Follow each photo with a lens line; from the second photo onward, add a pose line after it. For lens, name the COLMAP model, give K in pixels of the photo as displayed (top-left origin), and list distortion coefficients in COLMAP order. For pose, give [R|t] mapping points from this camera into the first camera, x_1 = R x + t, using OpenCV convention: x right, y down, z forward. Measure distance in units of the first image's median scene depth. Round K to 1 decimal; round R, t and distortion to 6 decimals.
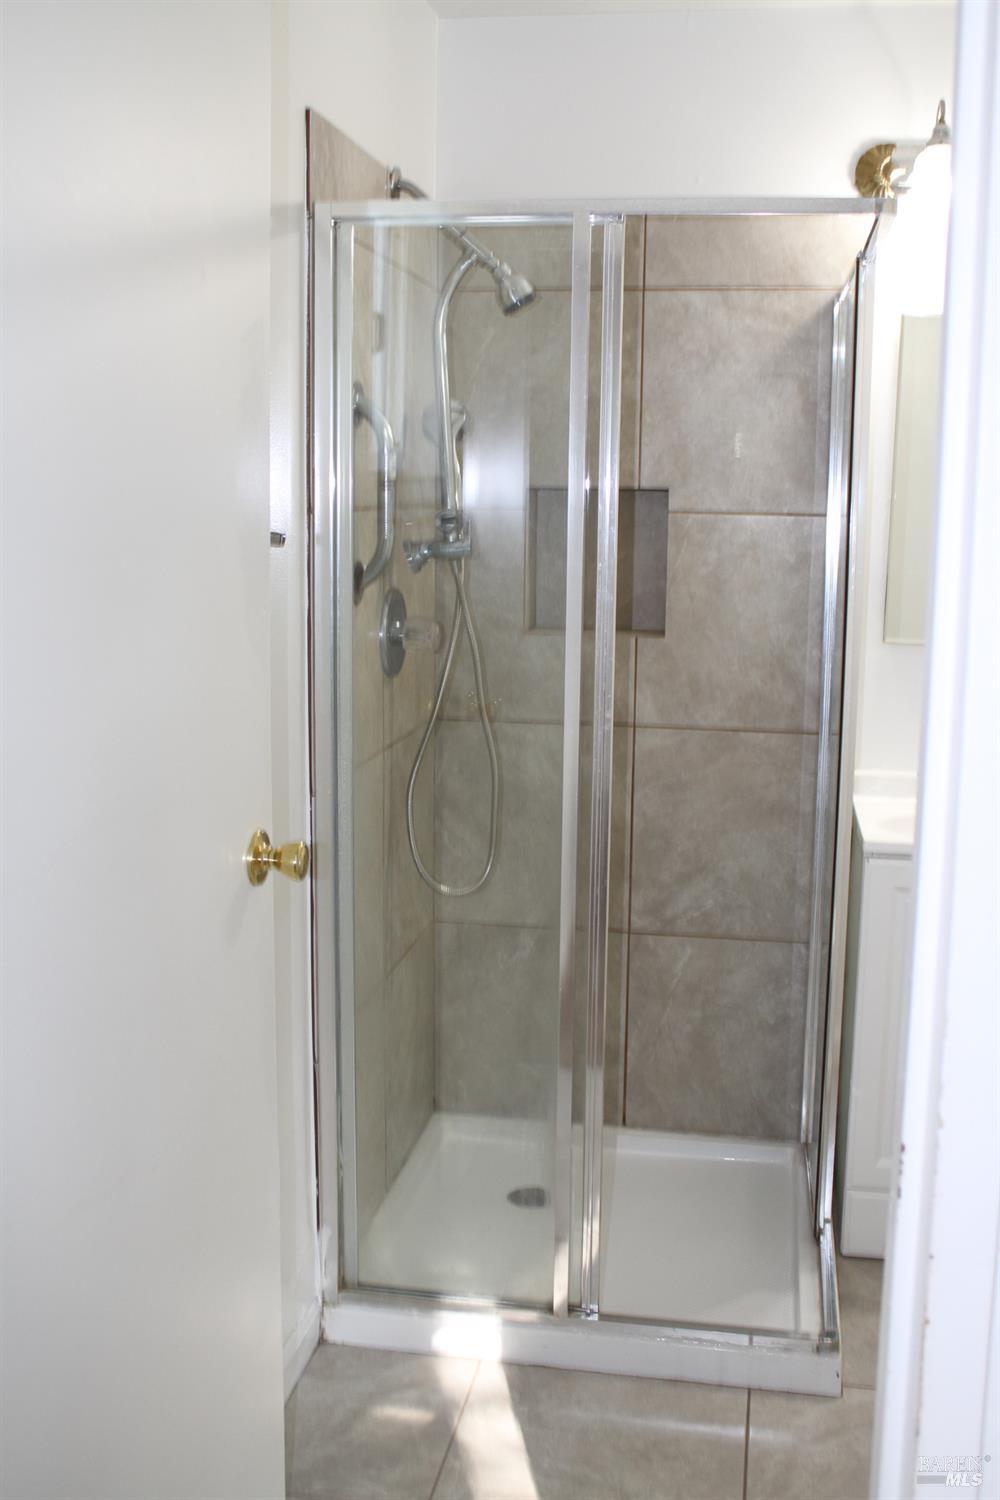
lens RADIAL K [[1569.5, 0, 500.0], [0, 1569.5, 750.0], [0, 0, 1]] dist [-0.124812, 0.189425]
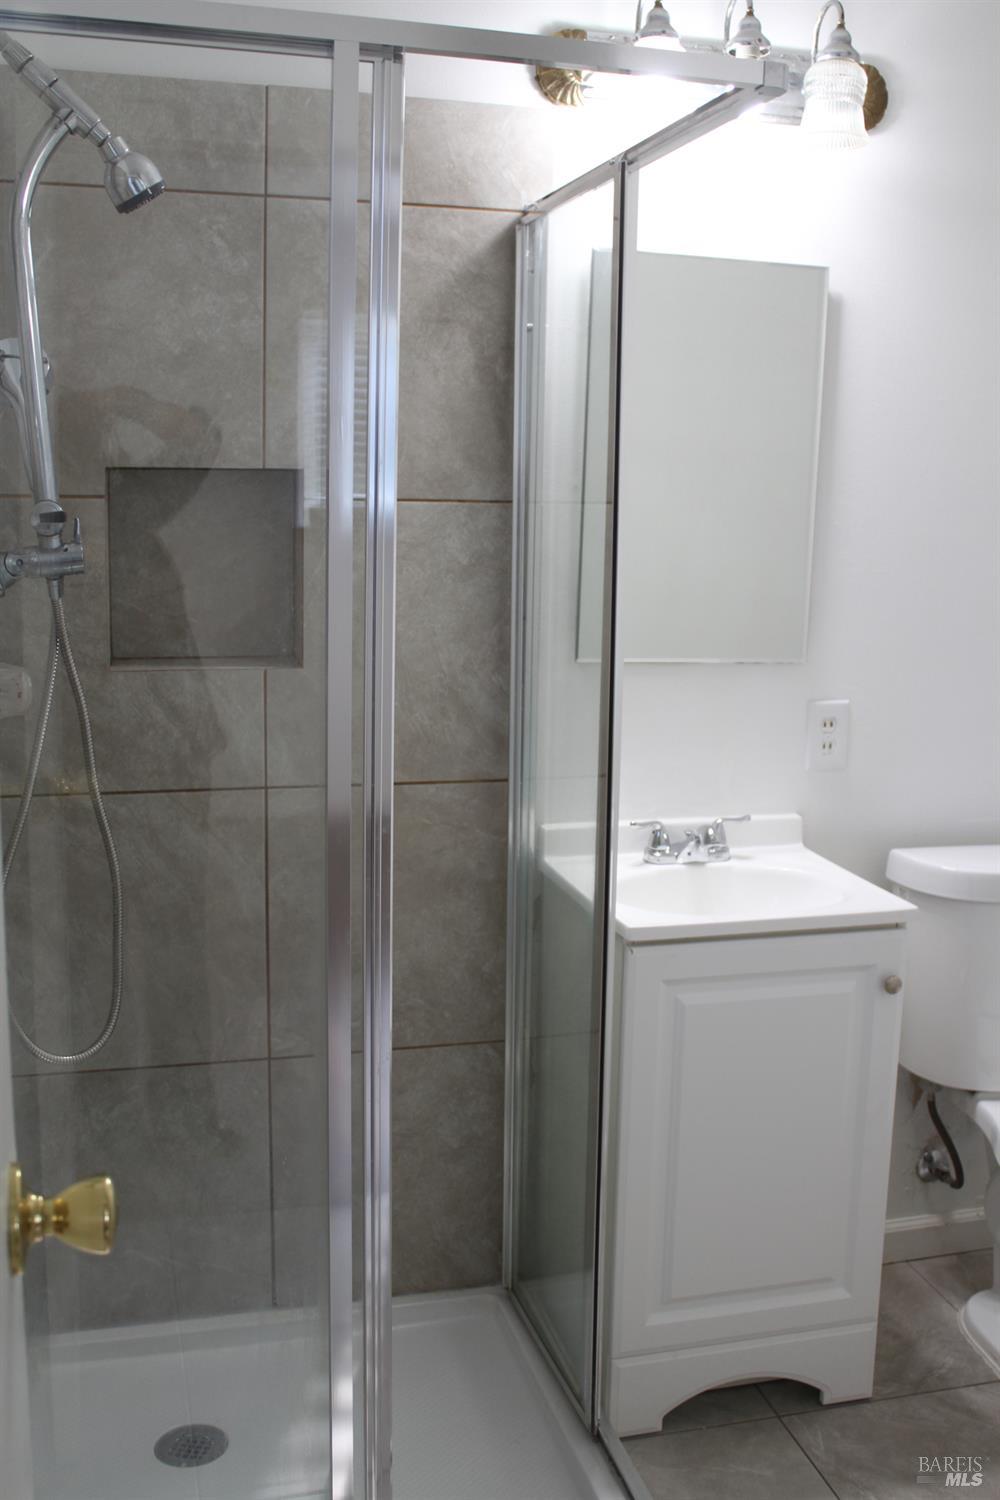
lens RADIAL K [[1569.5, 0, 500.0], [0, 1569.5, 750.0], [0, 0, 1]] dist [-0.124812, 0.189425]
pose [[0.906104, -0.066645, 0.417773, -0.129394], [0.059041, 0.997770, 0.031116, -0.052091], [-0.418915, -0.003529, 0.908018, 0.289208]]
